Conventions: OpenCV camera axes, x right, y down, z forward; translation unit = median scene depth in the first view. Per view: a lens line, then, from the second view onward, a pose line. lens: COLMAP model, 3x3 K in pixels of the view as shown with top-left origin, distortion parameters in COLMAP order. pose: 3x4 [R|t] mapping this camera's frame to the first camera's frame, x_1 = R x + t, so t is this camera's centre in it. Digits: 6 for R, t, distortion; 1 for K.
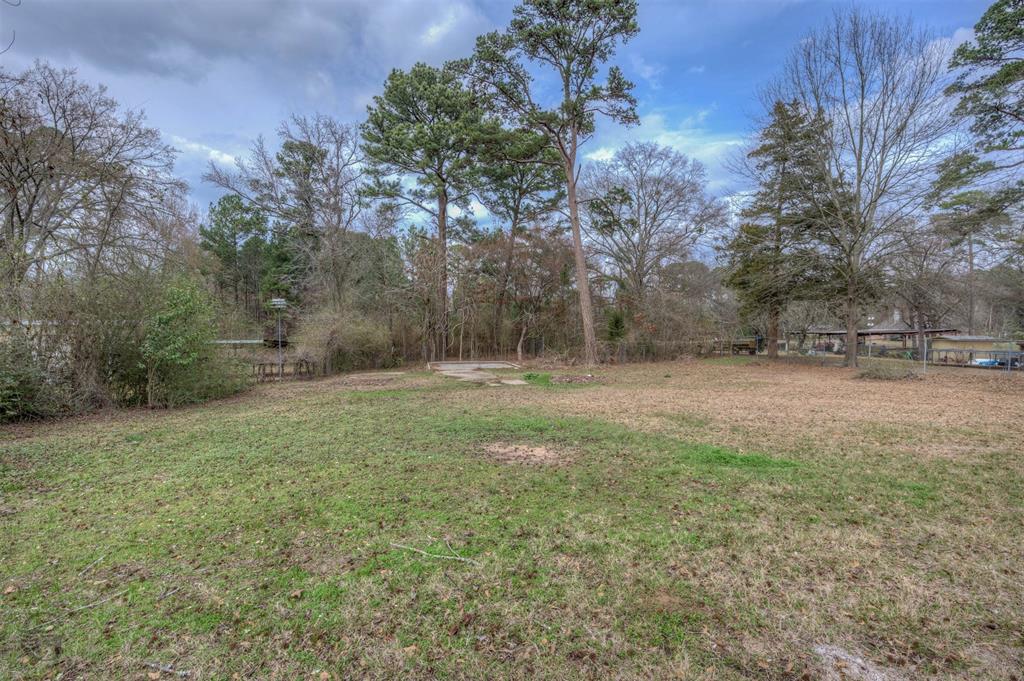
lens RADIAL K [[465.8, 0, 511.7], [0, 465.8, 339.7], [0, 0, 1]] dist [-0.006085, -0.000901]
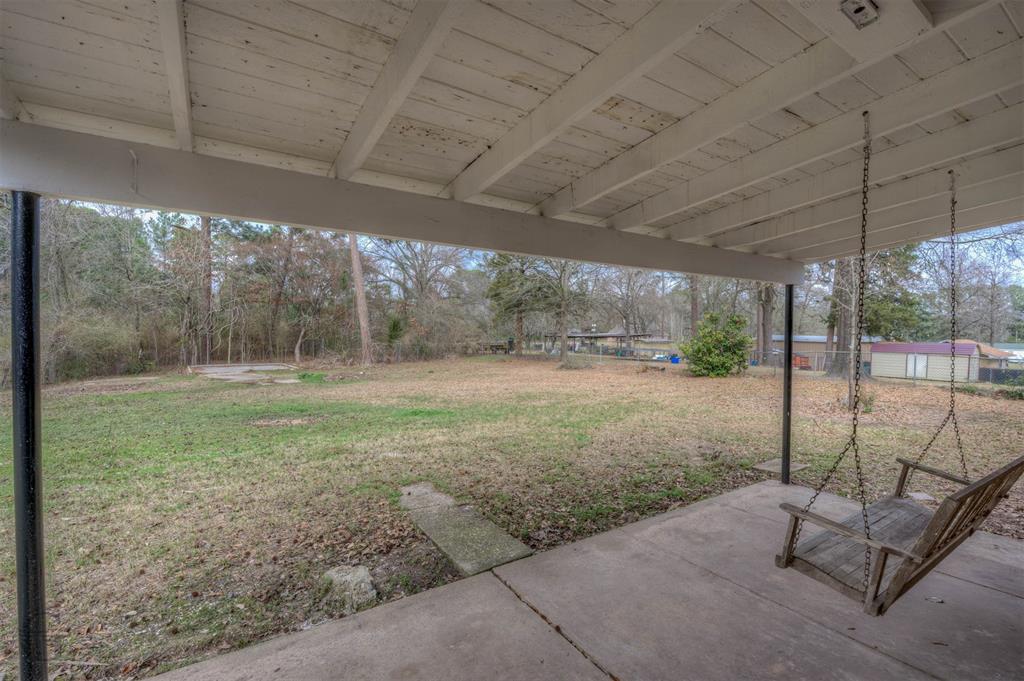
lens RADIAL K [[465.8, 0, 512.9], [0, 465.8, 342.9], [0, 0, 1]] dist [-0.006085, -0.000901]
pose [[0.904850, -0.001227, 0.425729, 0.011936], [0.000205, 0.999997, 0.002446, 0.000746], [-0.425730, -0.002126, 0.904848, -0.115968]]
